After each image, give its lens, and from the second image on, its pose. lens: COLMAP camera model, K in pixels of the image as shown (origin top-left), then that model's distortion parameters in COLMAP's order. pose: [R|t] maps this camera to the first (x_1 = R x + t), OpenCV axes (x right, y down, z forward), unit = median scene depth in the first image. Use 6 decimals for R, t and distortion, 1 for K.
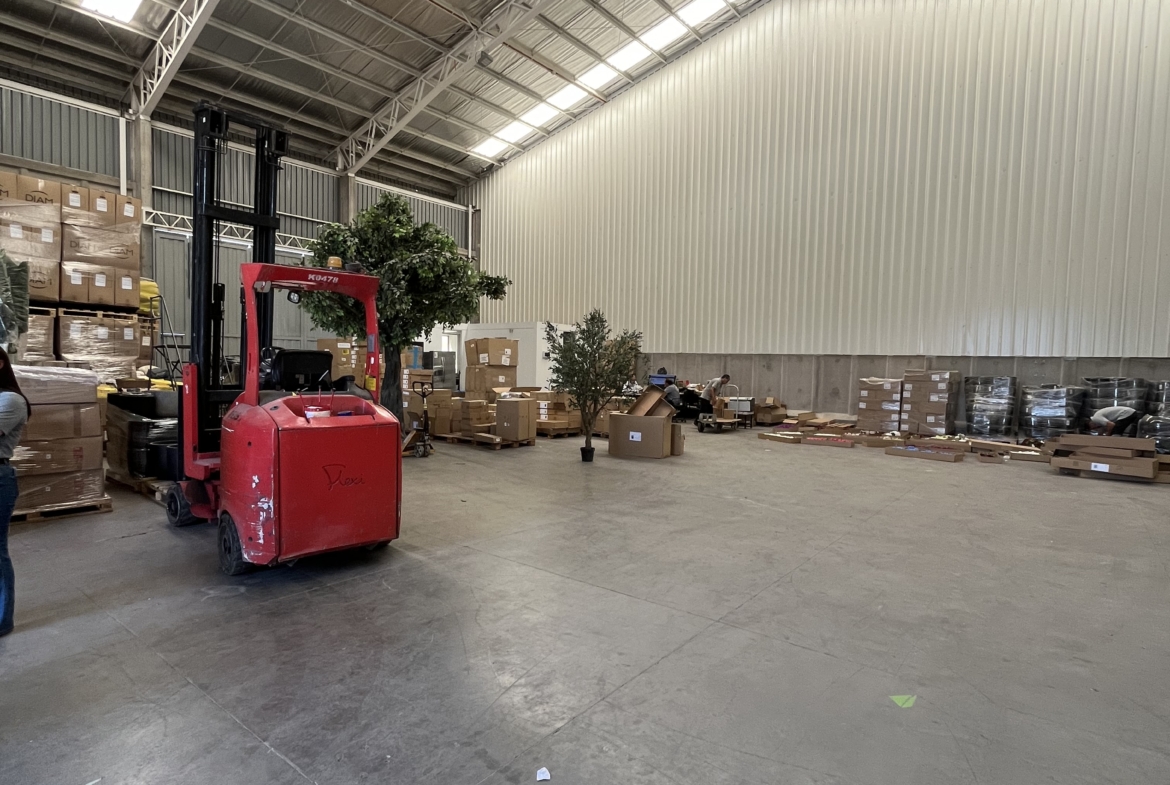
lens RADIAL K [[632.5, 0, 586.3], [0, 632.5, 398.0], [0, 0, 1]] dist [-0.001562, -0.001246]
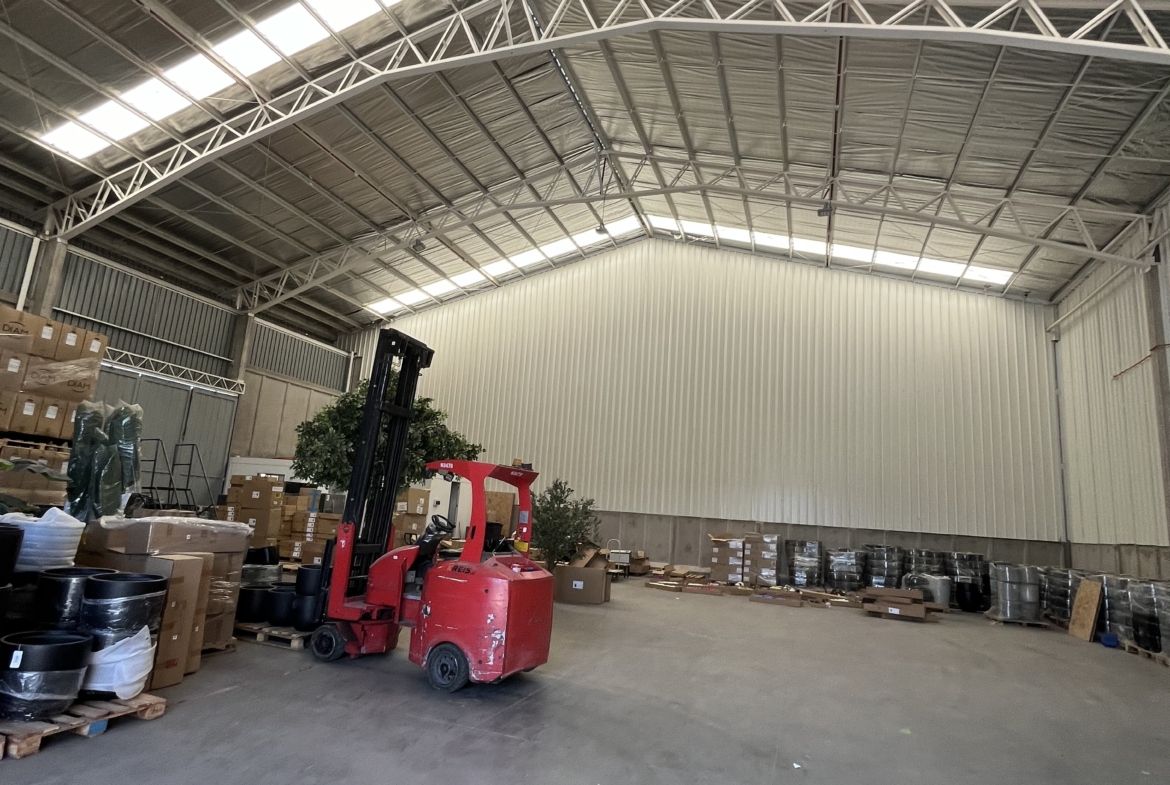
lens RADIAL K [[632.5, 0, 586.3], [0, 632.5, 398.0], [0, 0, 1]] dist [-0.001562, -0.001246]
pose [[0.945640, 0.102478, 0.308649, -0.225169], [-0.031948, 0.973737, -0.225421, -0.010649], [-0.323644, 0.203306, 0.924079, -0.137422]]
